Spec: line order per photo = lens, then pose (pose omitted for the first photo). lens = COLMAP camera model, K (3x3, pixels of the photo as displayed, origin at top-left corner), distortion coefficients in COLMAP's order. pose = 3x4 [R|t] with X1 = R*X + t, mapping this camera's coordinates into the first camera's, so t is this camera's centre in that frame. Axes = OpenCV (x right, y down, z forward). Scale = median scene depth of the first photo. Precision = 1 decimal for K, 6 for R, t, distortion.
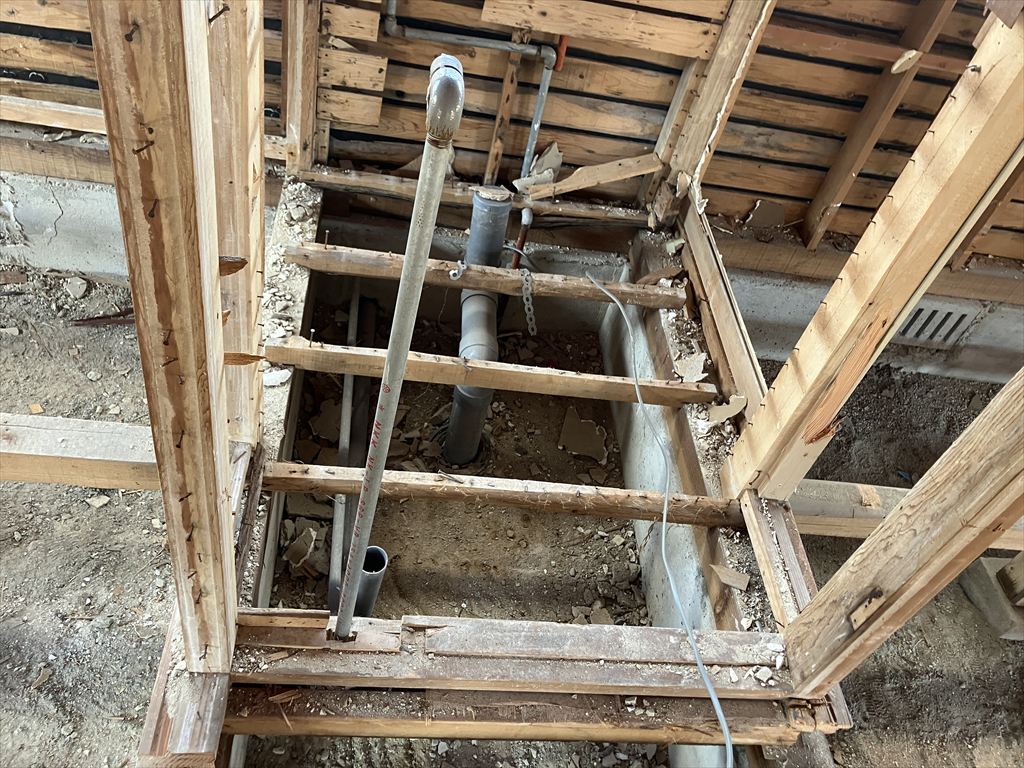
lens RADIAL K [[833.3, 0, 513.7], [0, 833.3, 395.6], [0, 0, 1]] dist [0.025037, 0.001432]
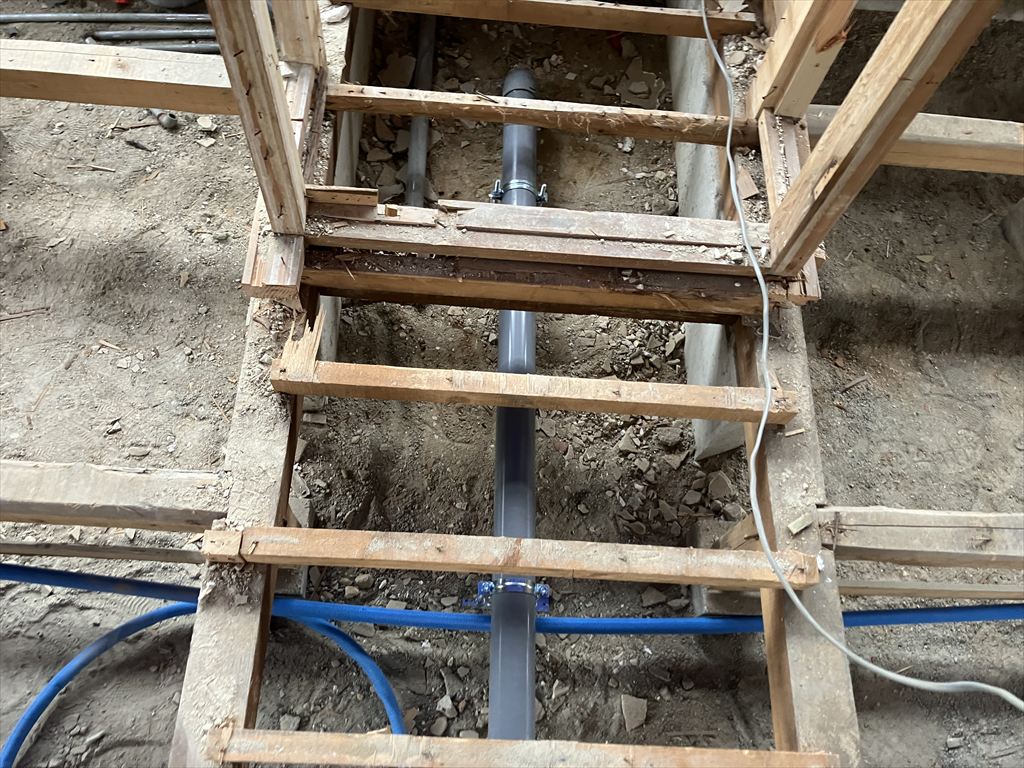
lens RADIAL K [[833.3, 0, 513.7], [0, 833.3, 395.6], [0, 0, 1]] dist [0.025037, 0.001432]
pose [[0.989032, 0.023250, -0.145857, 0.142194], [0.022176, 0.952962, 0.302277, 0.149308], [0.146024, -0.302196, 0.941995, -0.197898]]
